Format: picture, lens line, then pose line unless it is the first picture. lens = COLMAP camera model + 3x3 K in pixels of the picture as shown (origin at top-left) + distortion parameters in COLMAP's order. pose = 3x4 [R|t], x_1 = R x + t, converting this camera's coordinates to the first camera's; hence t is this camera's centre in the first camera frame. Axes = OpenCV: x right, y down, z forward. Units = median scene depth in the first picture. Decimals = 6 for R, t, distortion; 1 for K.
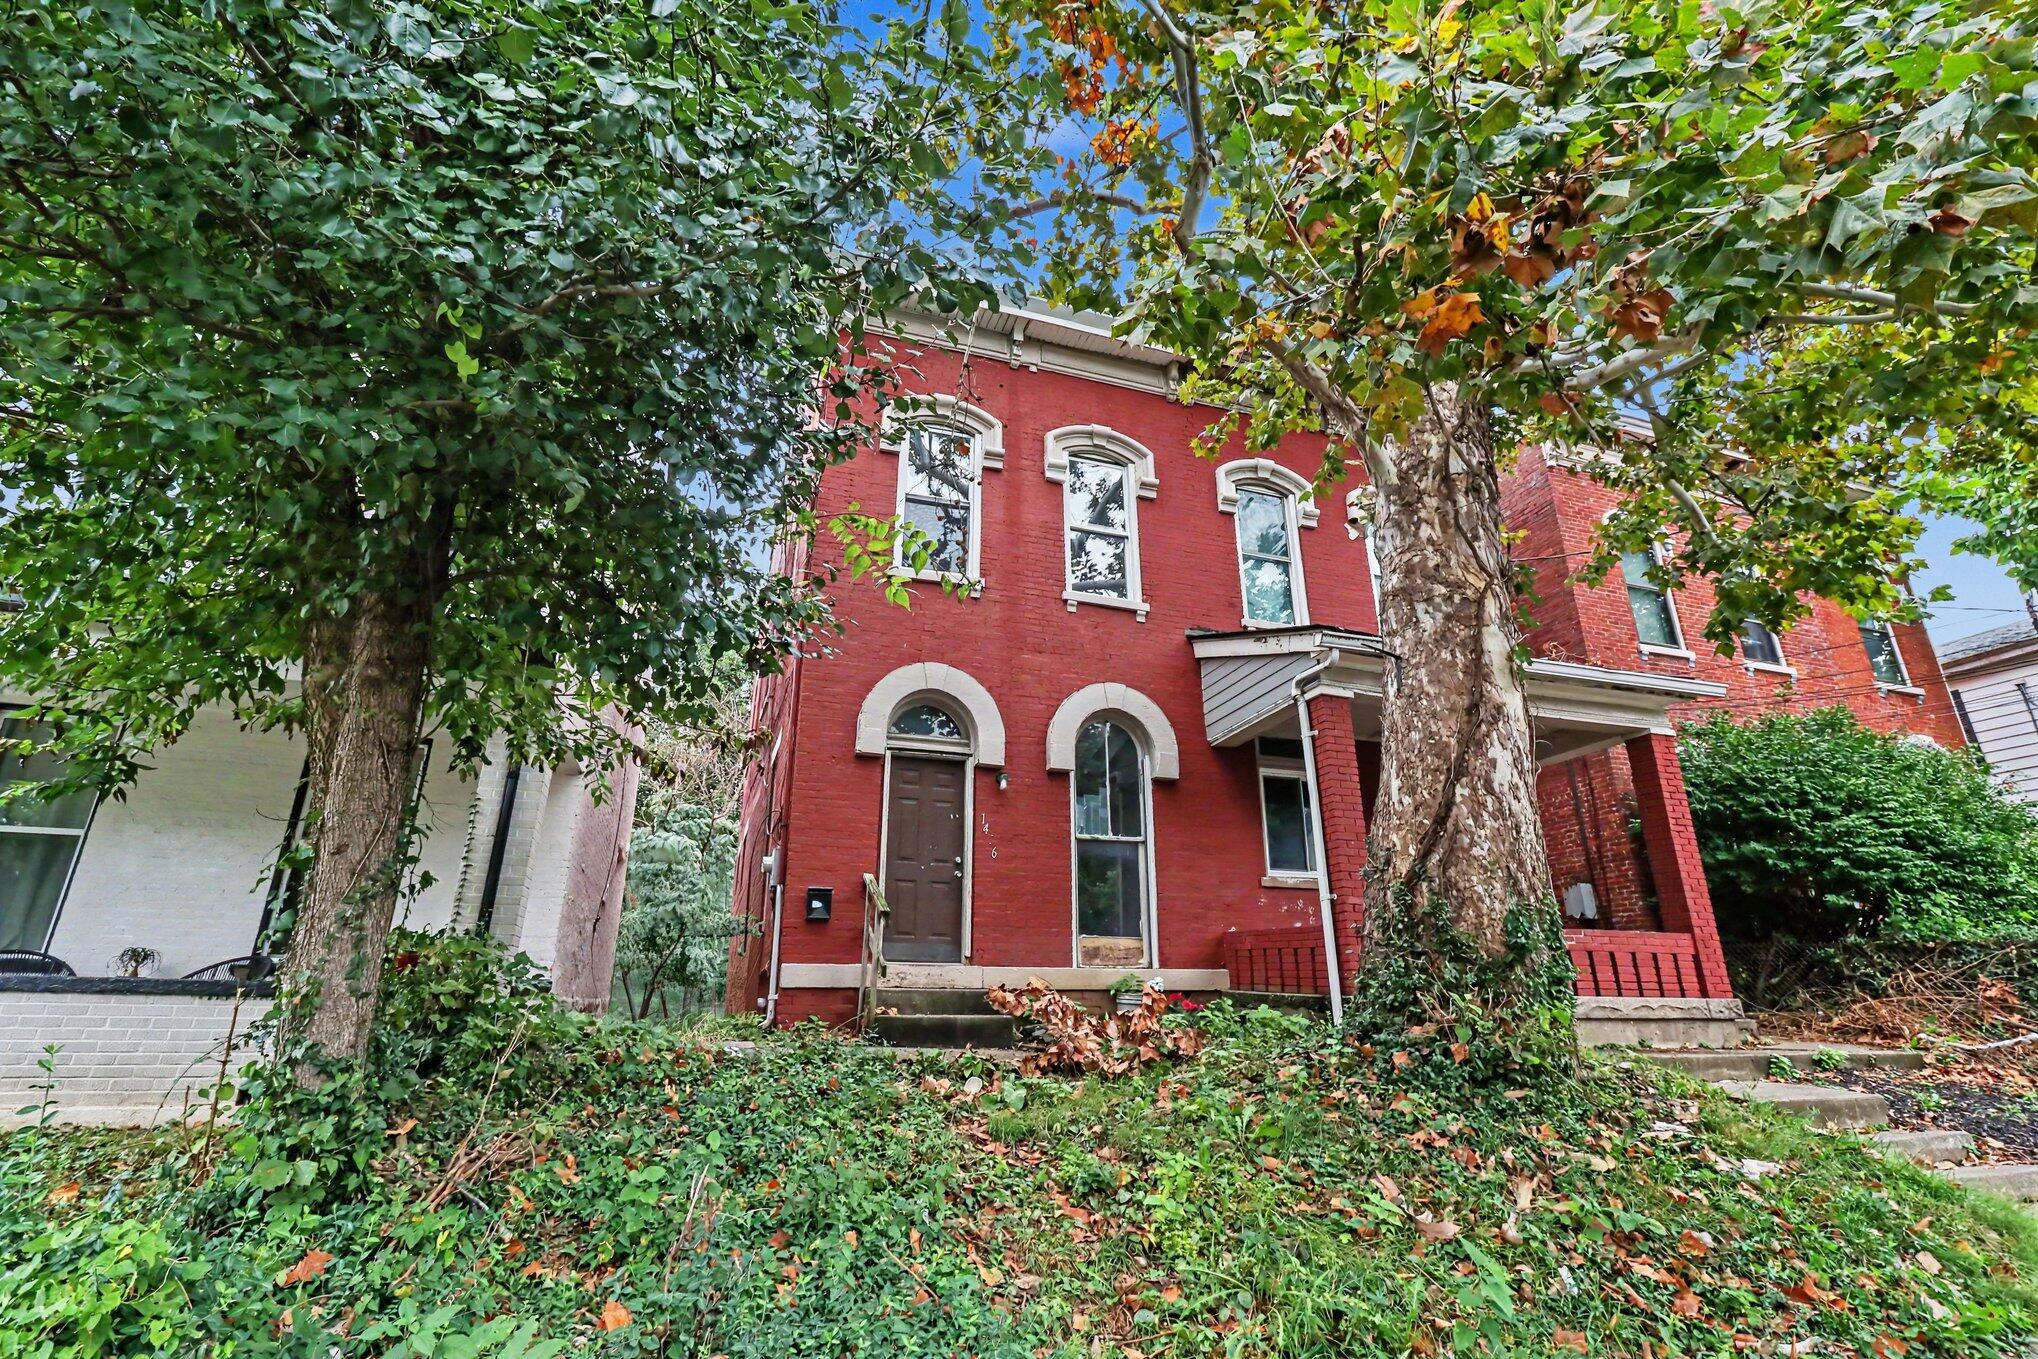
lens RADIAL K [[949.0, 0, 981.4], [0, 949.0, 637.6], [0, 0, 1]] dist [-0.013789, 0.005587]
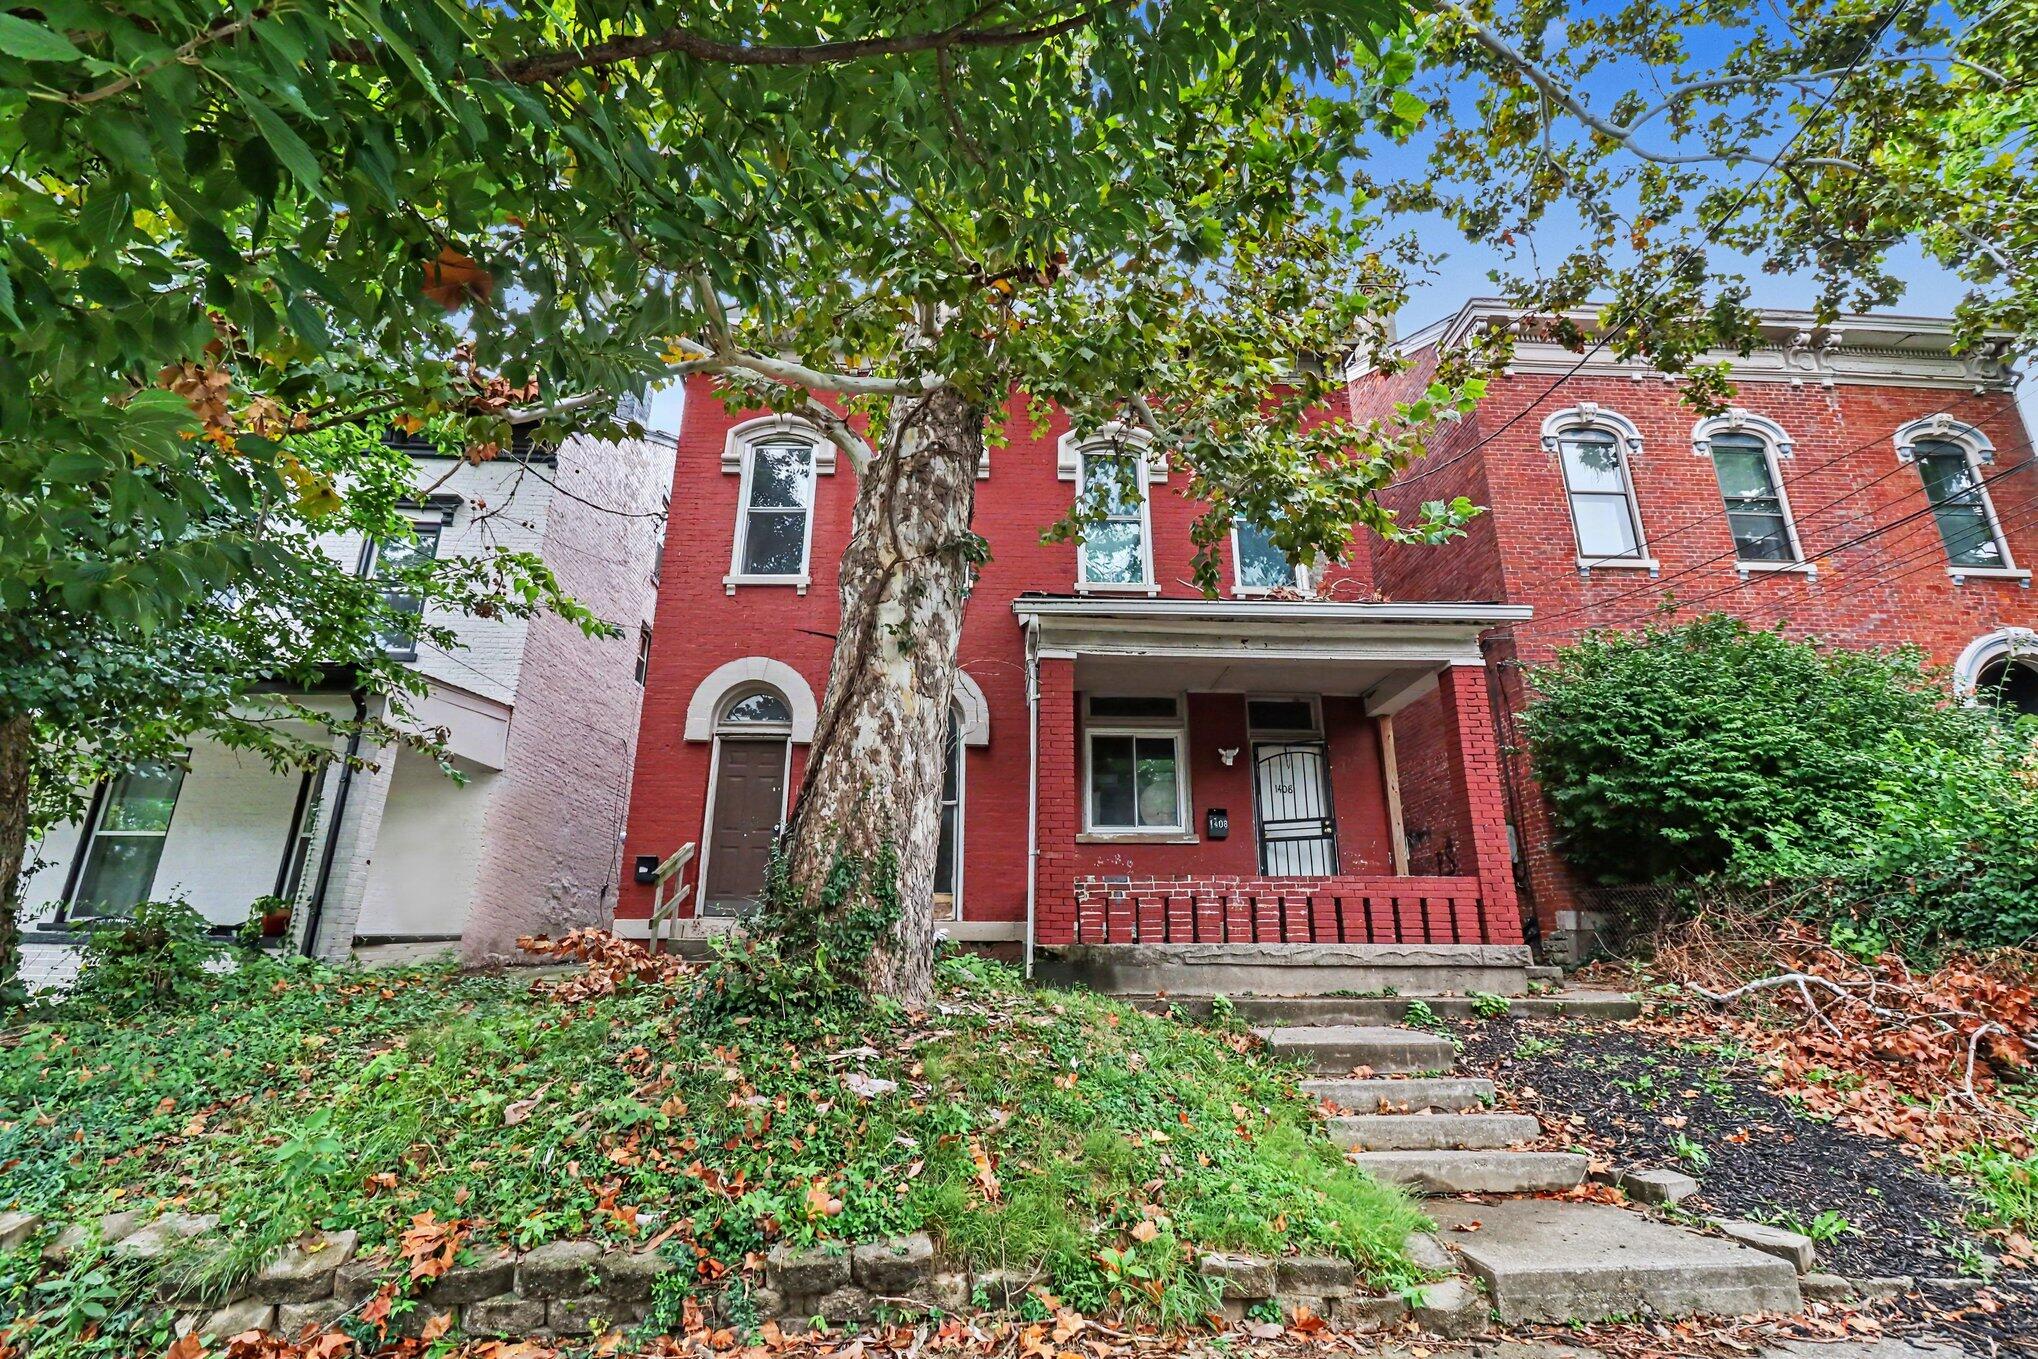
lens RADIAL K [[949.0, 0, 1094.8], [0, 949.0, 640.7], [0, 0, 1]] dist [-0.013789, 0.005587]
pose [[0.961483, -0.090484, -0.259545, 0.660556], [0.101604, 0.994381, 0.029723, 0.014536], [0.255397, -0.054949, 0.965274, 0.009444]]
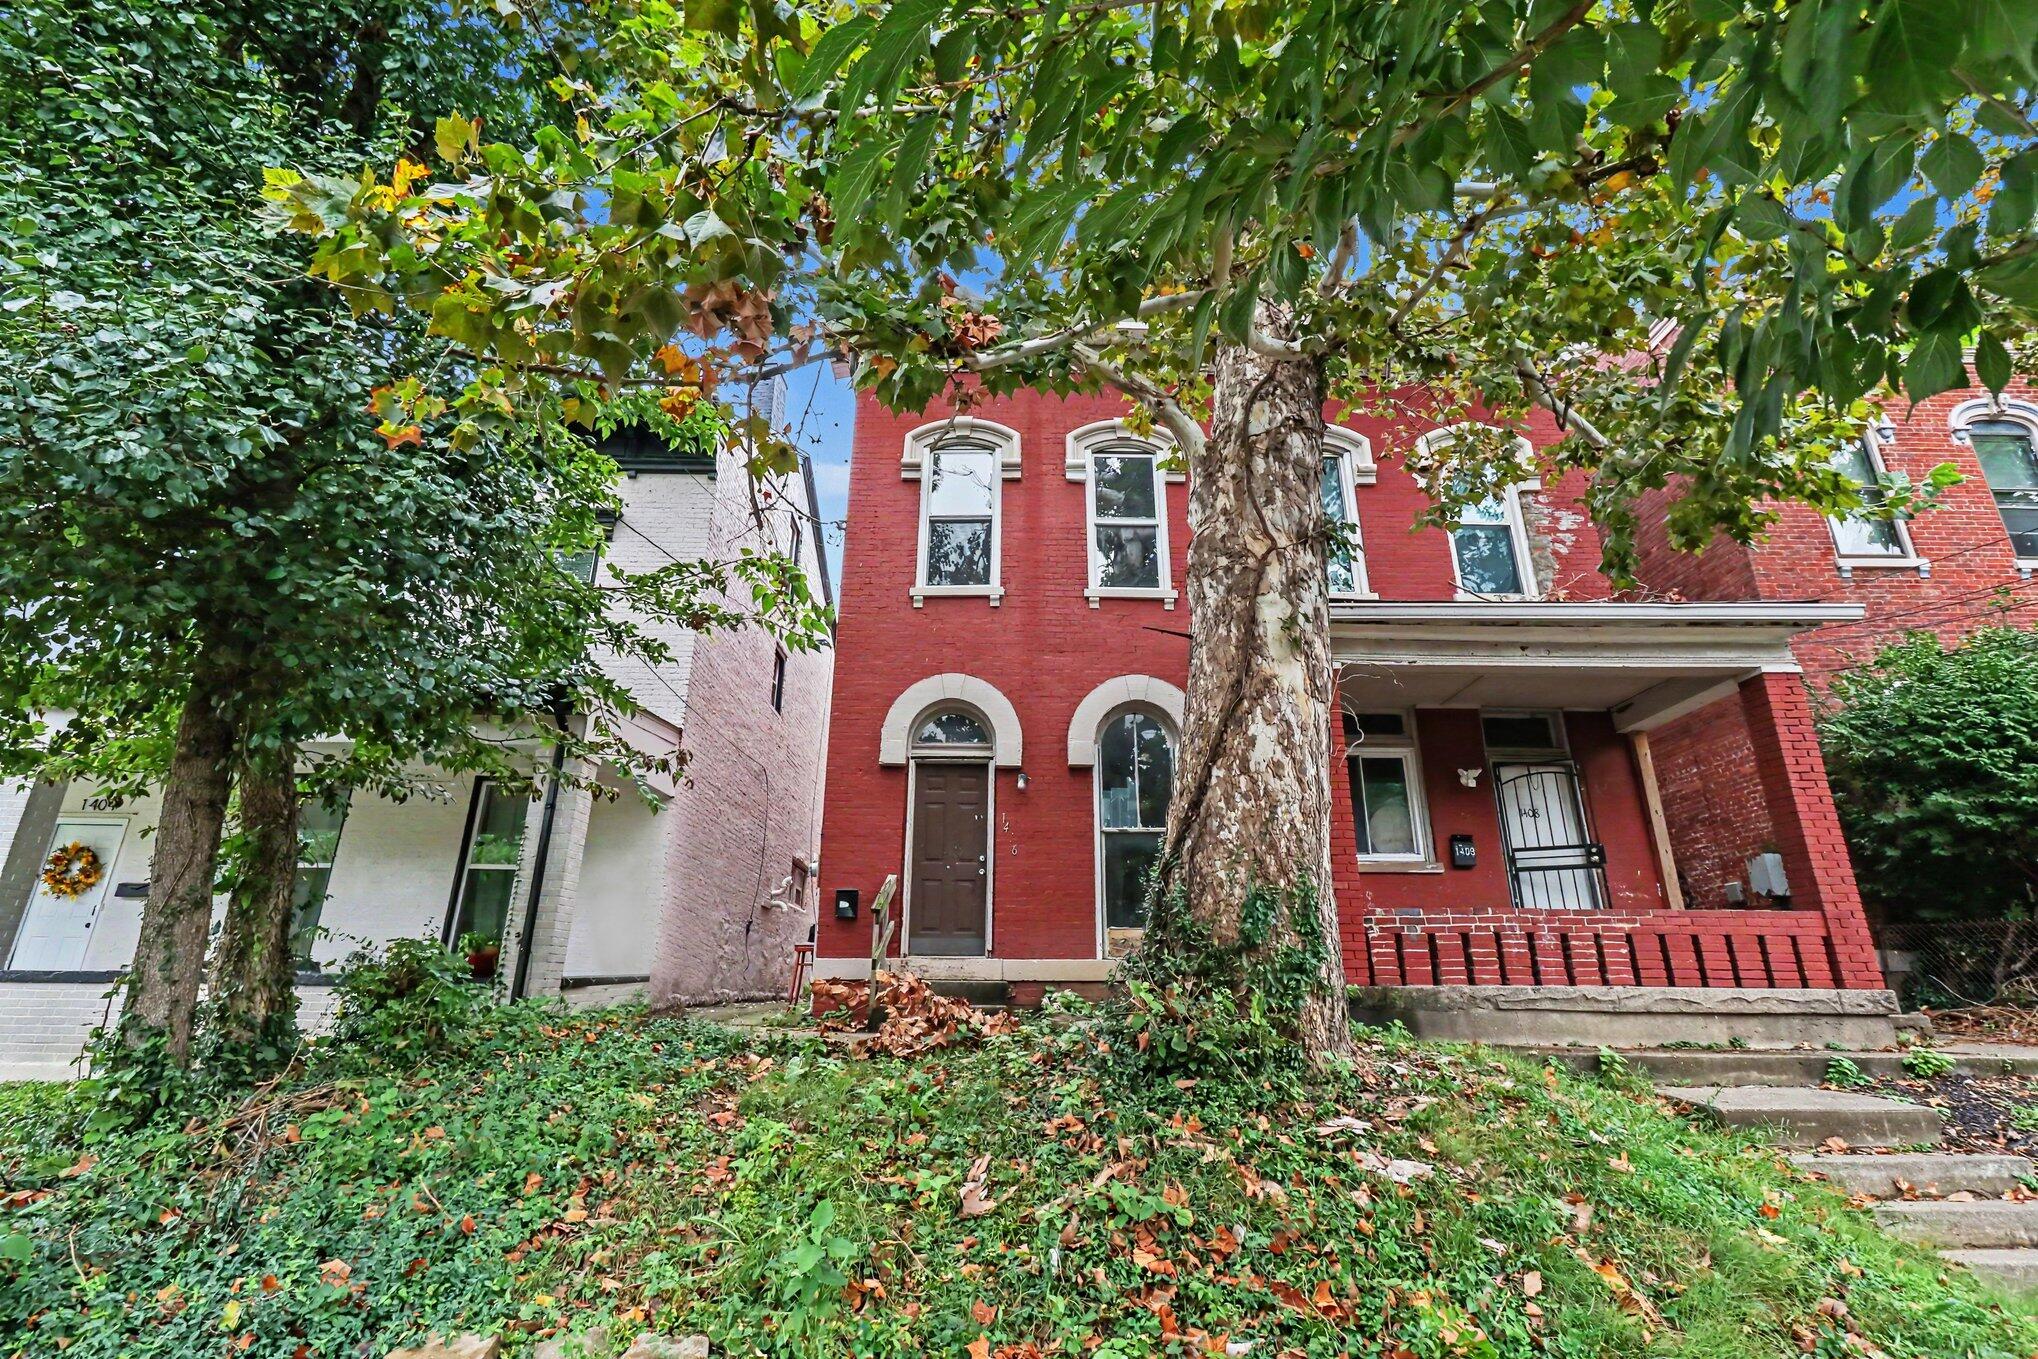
lens RADIAL K [[949.0, 0, 1046.4], [0, 949.0, 639.3], [0, 0, 1]] dist [-0.013789, 0.005587]
pose [[0.949925, -0.108916, -0.292882, 0.380884], [0.111074, 0.993769, -0.009306, 0.010528], [0.292071, -0.023692, 0.956103, 0.019512]]
